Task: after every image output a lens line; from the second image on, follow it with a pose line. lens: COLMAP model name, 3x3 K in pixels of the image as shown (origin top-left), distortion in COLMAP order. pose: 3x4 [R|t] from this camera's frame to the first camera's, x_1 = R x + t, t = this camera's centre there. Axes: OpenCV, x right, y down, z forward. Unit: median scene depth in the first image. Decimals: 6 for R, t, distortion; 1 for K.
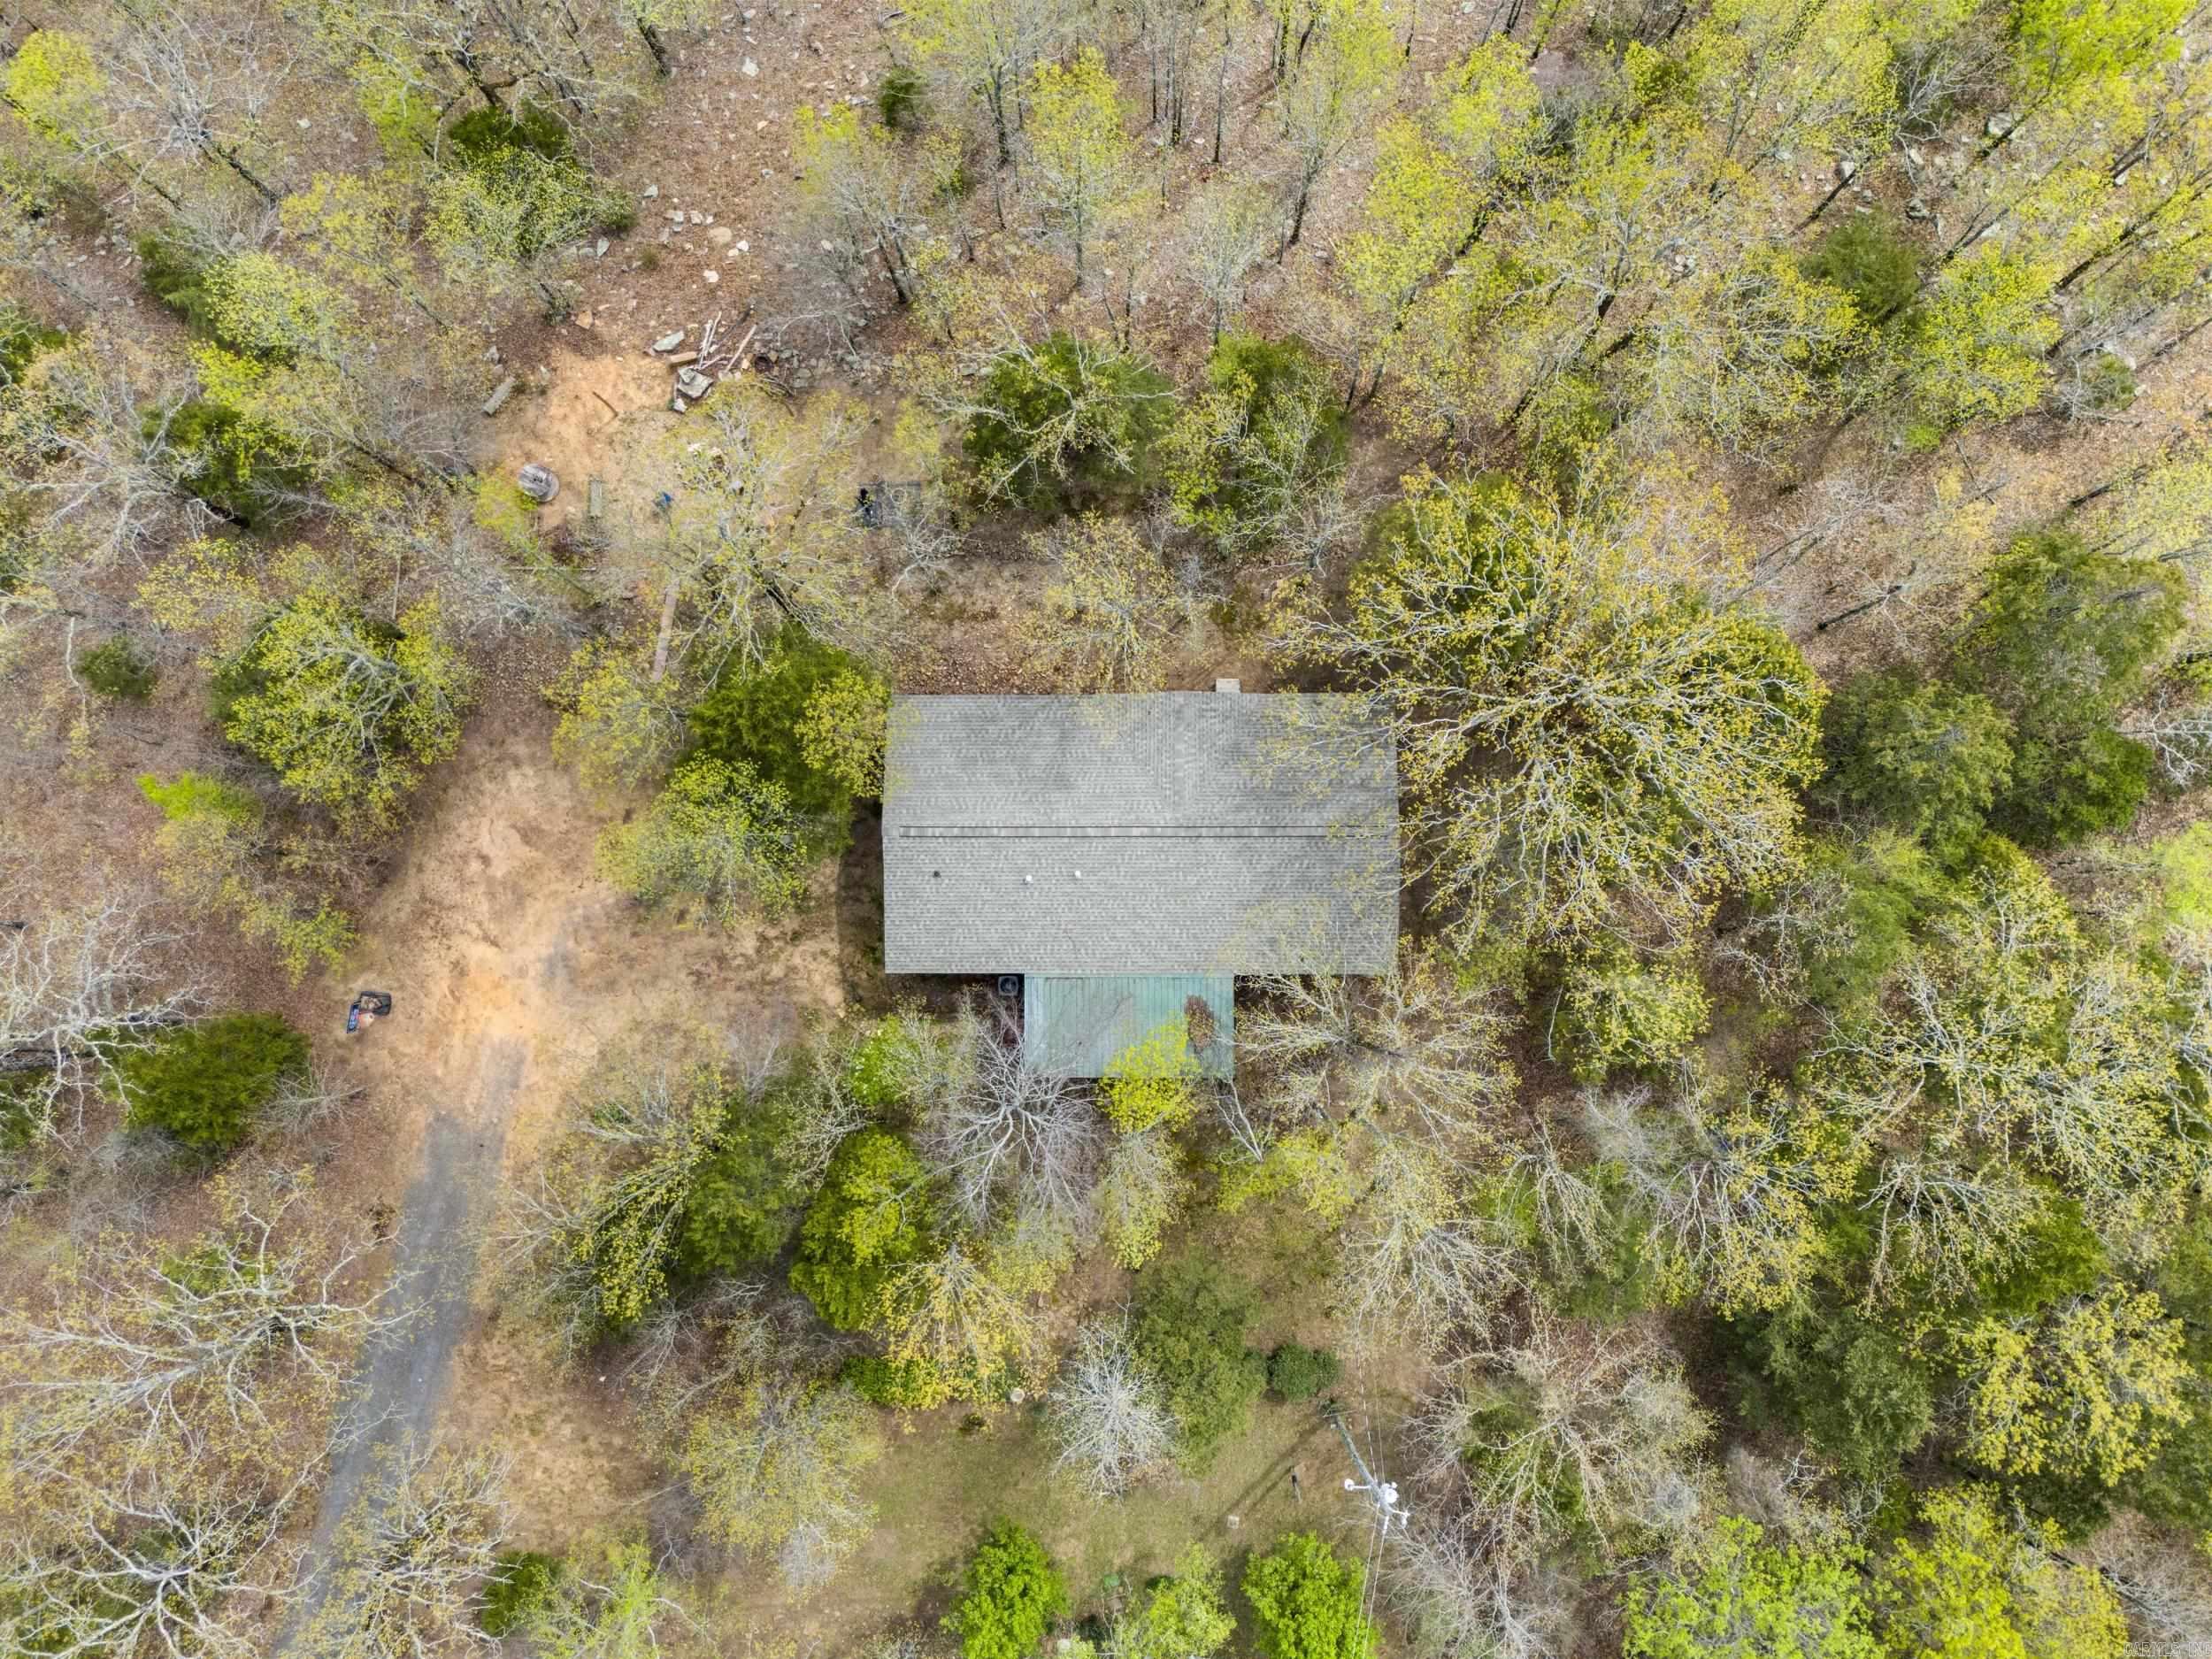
lens RADIAL K [[1593.3, 0, 1101.9], [0, 1593.3, 832.1], [0, 0, 1]] dist [0.052641, -0.058499]
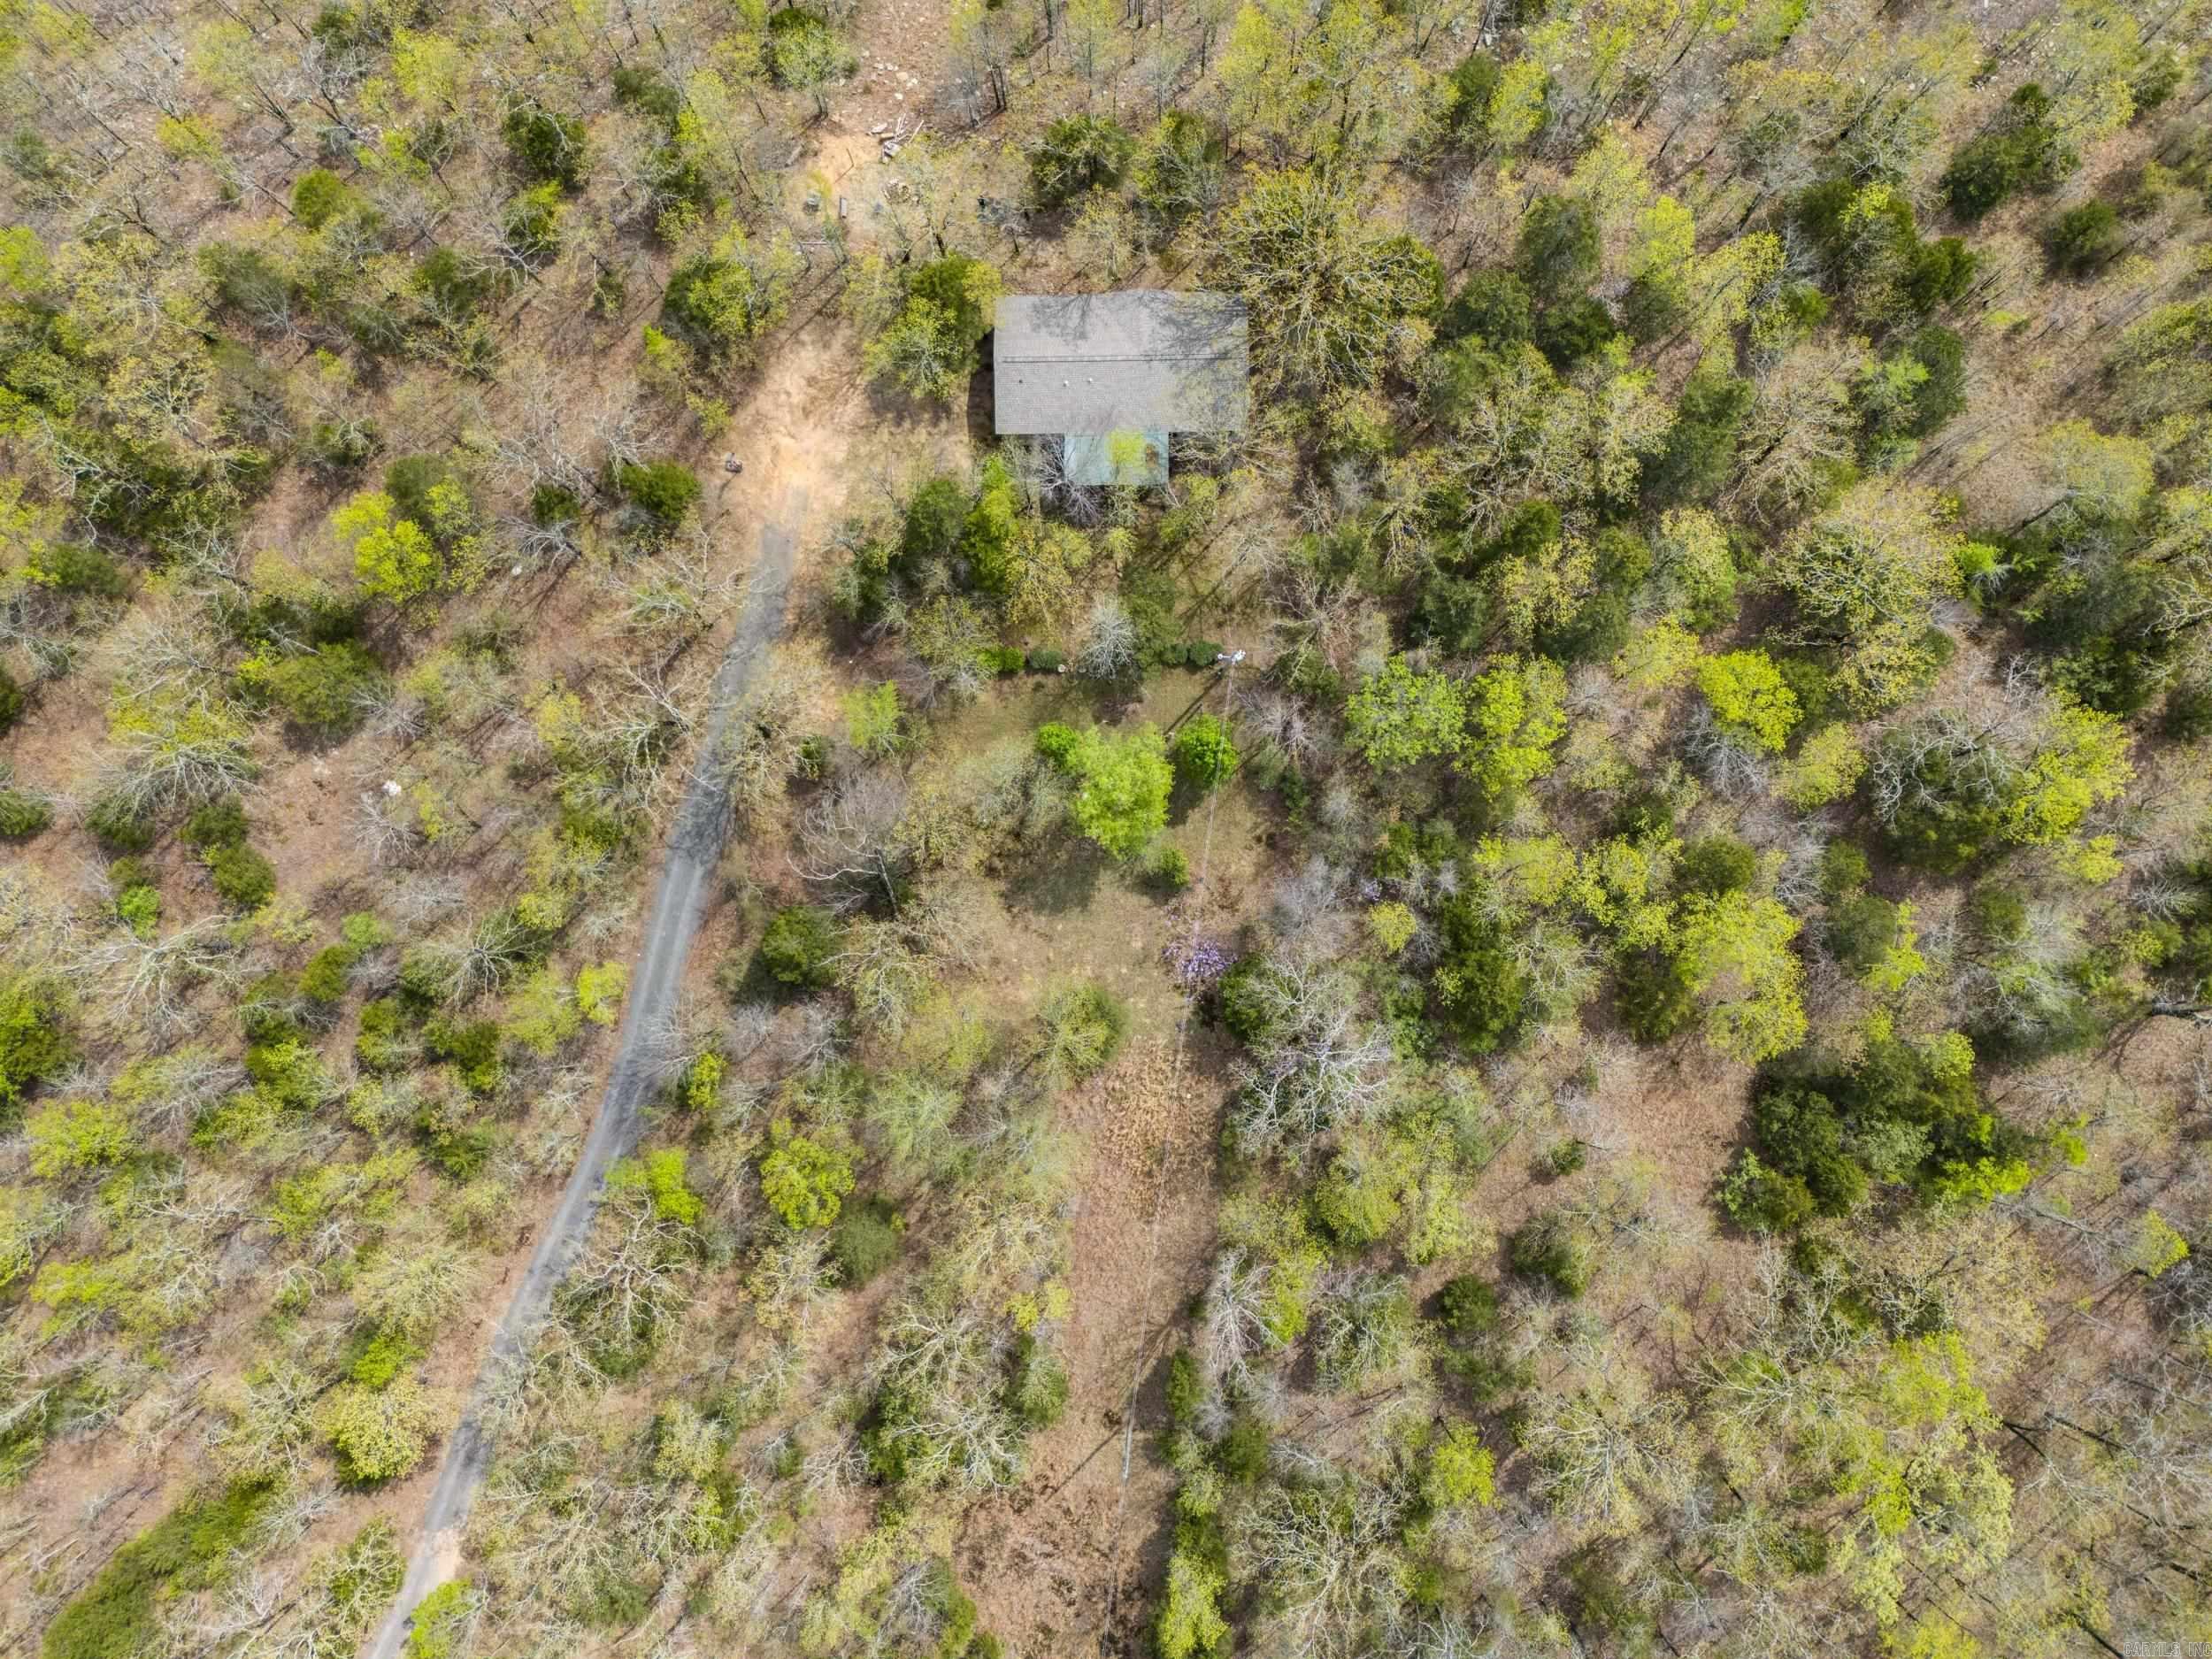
lens RADIAL K [[1593.3, 0, 1101.9], [0, 1593.3, 832.1], [0, 0, 1]] dist [0.052641, -0.058499]
pose [[0.999990, -0.004092, -0.001937, 0.000593], [0.004089, 0.999990, -0.001761, 0.580305], [0.001944, 0.001753, 0.999997, -0.994295]]
